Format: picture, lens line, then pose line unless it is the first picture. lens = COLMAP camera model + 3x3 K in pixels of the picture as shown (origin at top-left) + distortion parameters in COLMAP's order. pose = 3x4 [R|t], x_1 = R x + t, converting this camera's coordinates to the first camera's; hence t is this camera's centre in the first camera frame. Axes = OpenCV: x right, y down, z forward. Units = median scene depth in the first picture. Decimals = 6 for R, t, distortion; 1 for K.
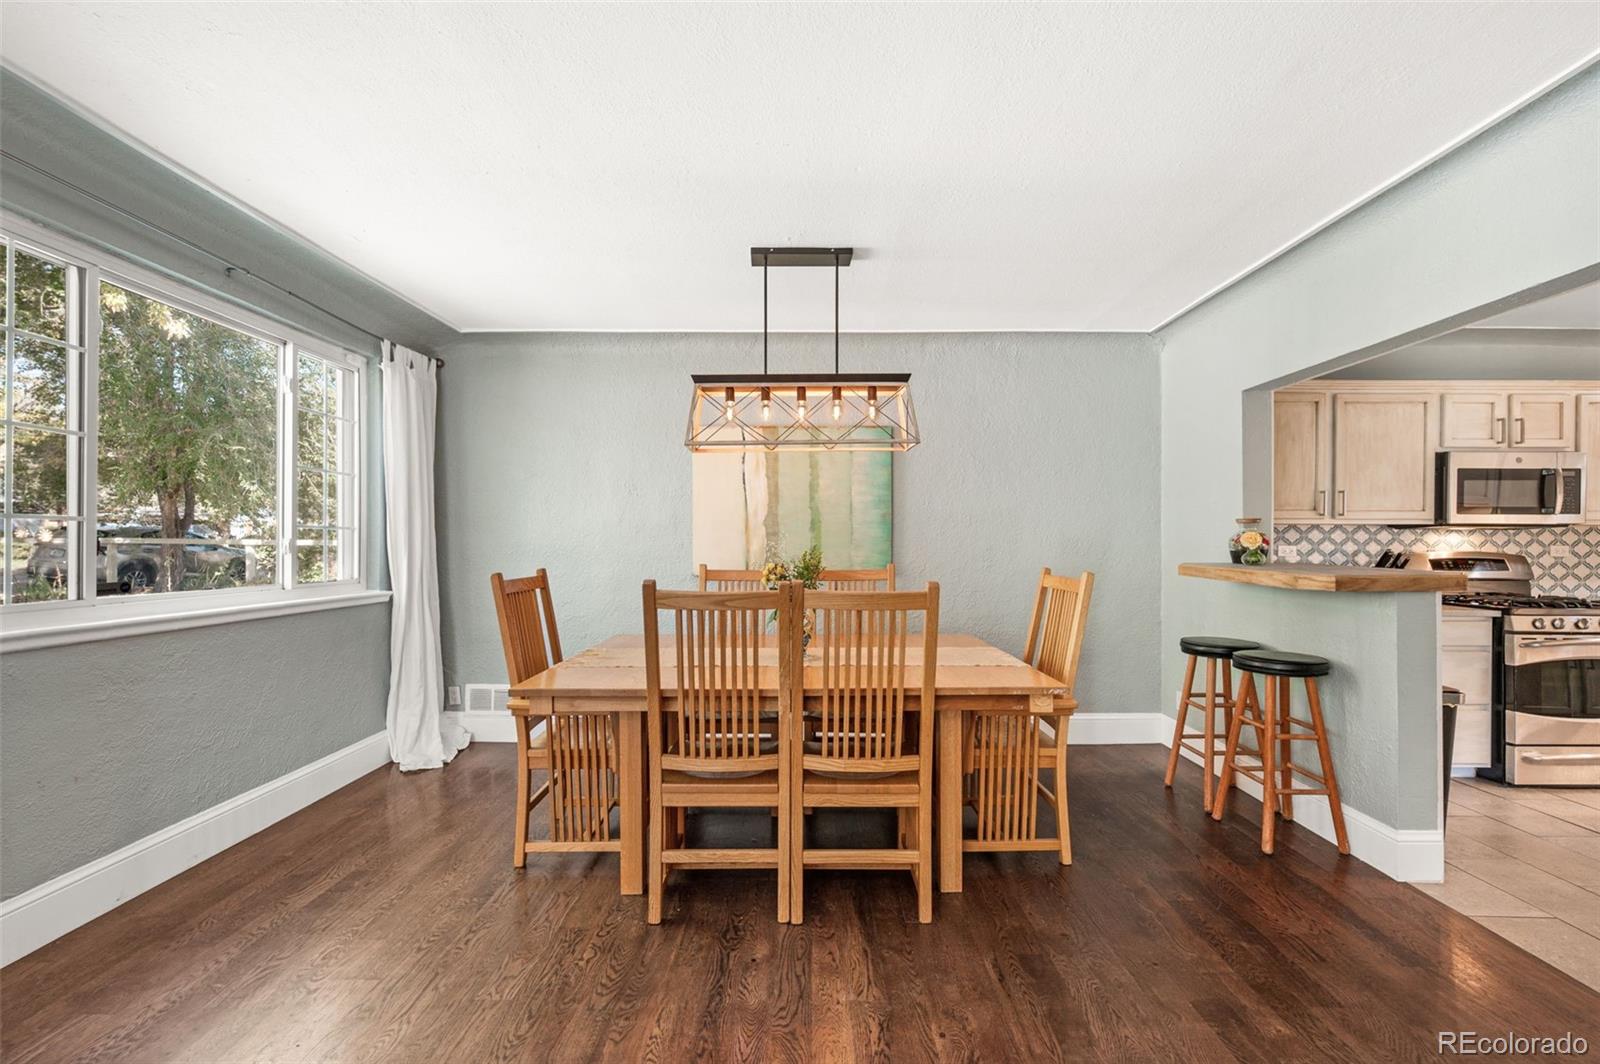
lens RADIAL K [[645.4, 0, 803.9], [0, 645.4, 538.3], [0, 0, 1]] dist [-0.001551, 0.000106]
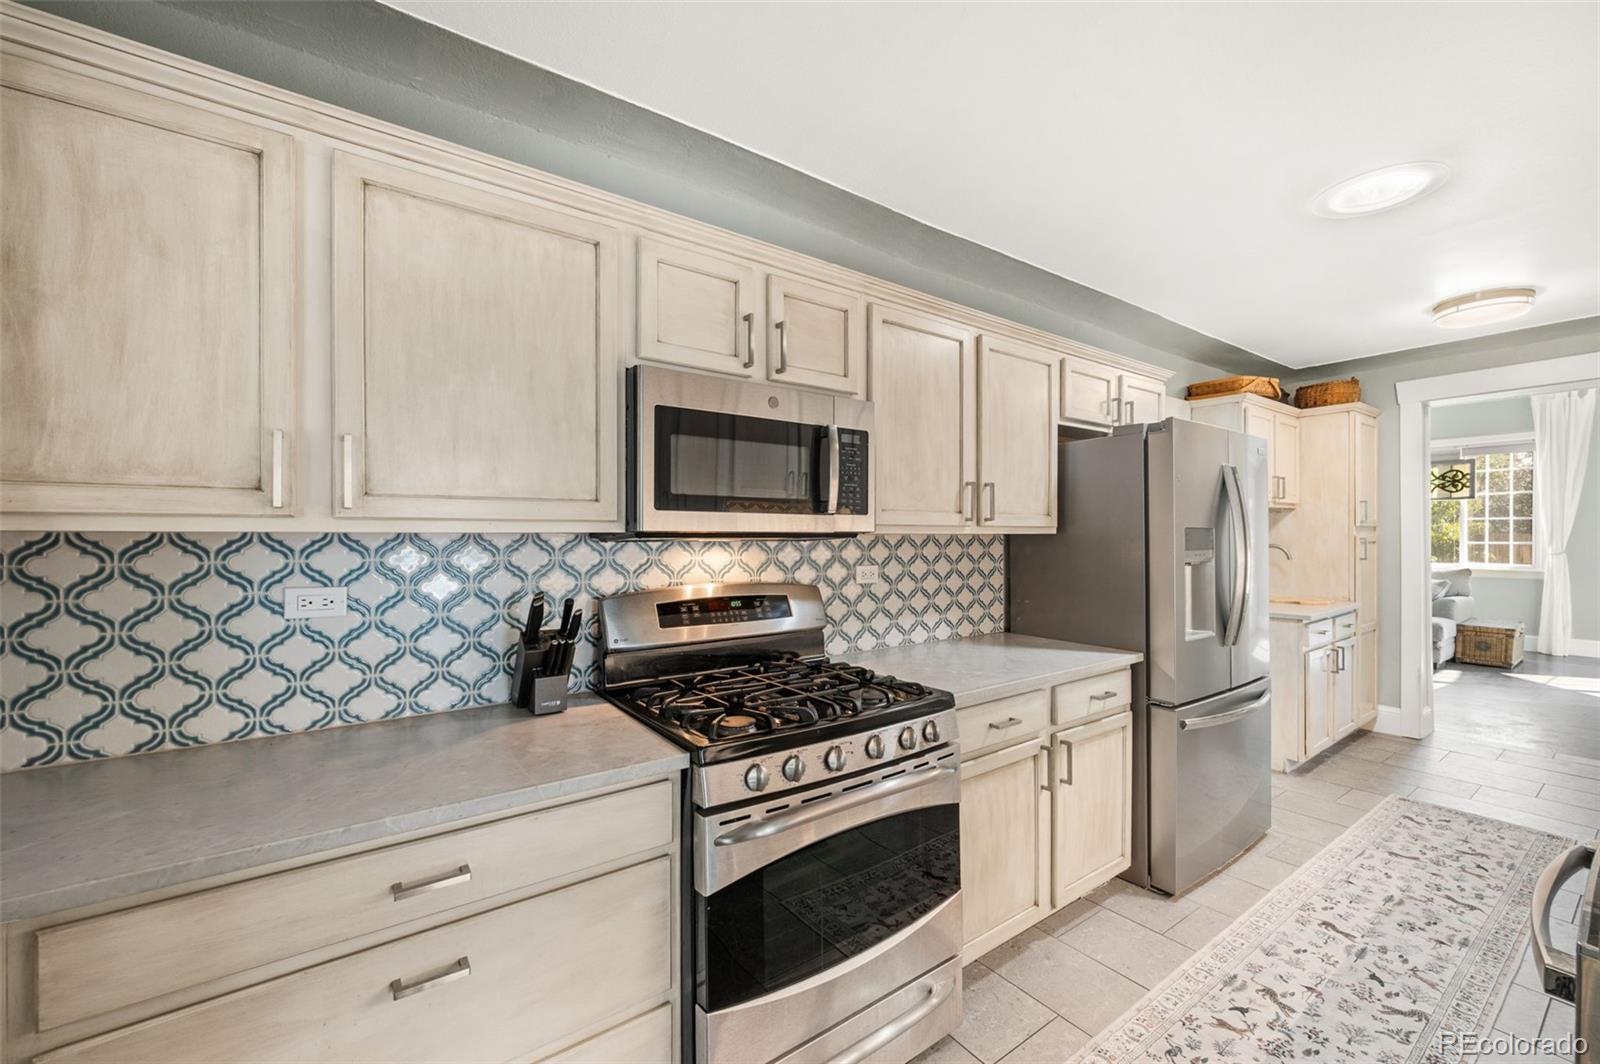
lens RADIAL K [[645.4, 0, 803.9], [0, 645.4, 538.3], [0, 0, 1]] dist [-0.001551, 0.000106]
pose [[0.808156, -0.005749, 0.588941, 0.805682], [0.003357, 0.999981, 0.005155, -0.019846], [-0.588959, -0.002189, 0.808160, 0.566028]]
